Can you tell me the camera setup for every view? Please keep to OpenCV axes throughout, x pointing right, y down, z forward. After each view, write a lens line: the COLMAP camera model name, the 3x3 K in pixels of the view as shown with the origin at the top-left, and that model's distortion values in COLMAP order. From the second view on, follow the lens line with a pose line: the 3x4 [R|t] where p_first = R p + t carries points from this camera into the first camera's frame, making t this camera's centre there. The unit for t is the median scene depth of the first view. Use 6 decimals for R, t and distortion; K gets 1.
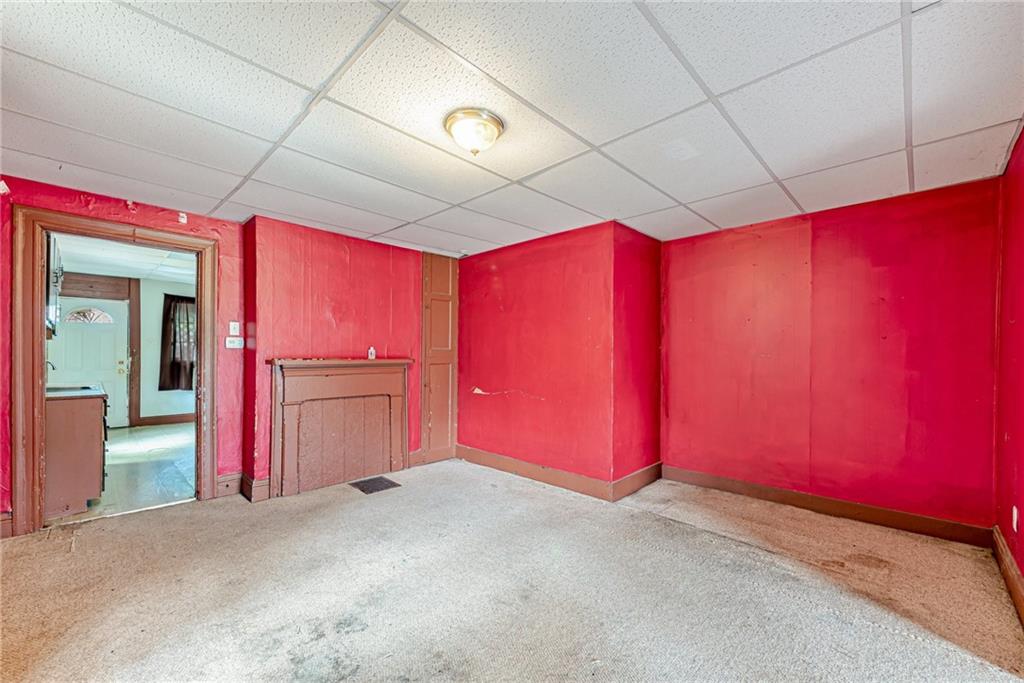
lens RADIAL K [[405.8, 0, 507.8], [0, 405.8, 355.8], [0, 0, 1]] dist [0.012278, -0.001537]
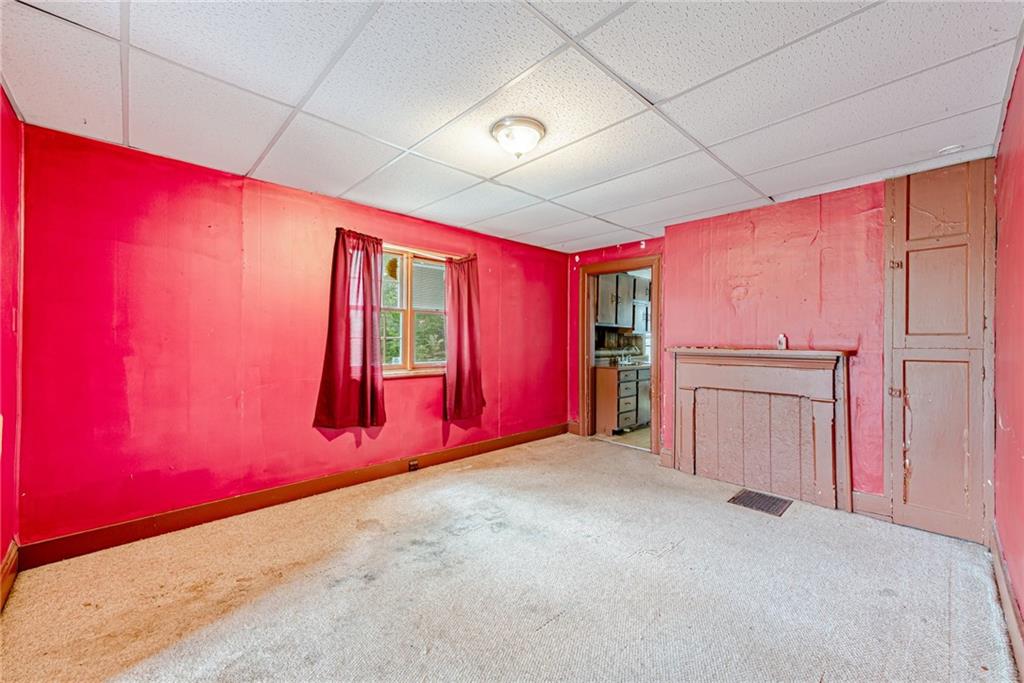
lens RADIAL K [[405.8, 0, 515.9], [0, 405.8, 338.5], [0, 0, 1]] dist [0.012278, -0.001537]
pose [[-0.032585, -0.010460, -0.999414, 0.645319], [-0.009509, 0.999903, -0.010155, 0.000396], [0.999424, 0.009172, -0.032681, 0.664187]]
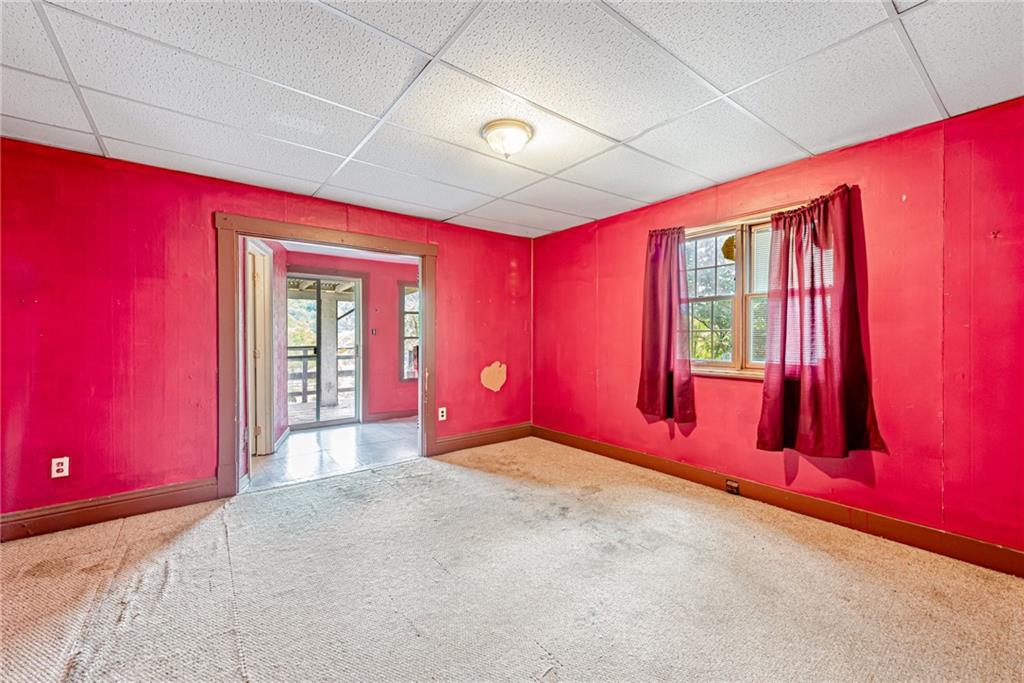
lens RADIAL K [[405.8, 0, 508.8], [0, 405.8, 338.6], [0, 0, 1]] dist [0.012278, -0.001537]
pose [[-0.990328, -0.006021, 0.138619, -0.158900], [-0.004405, 0.999919, 0.011959, -0.000251], [-0.138679, 0.011233, -0.990274, 1.374866]]
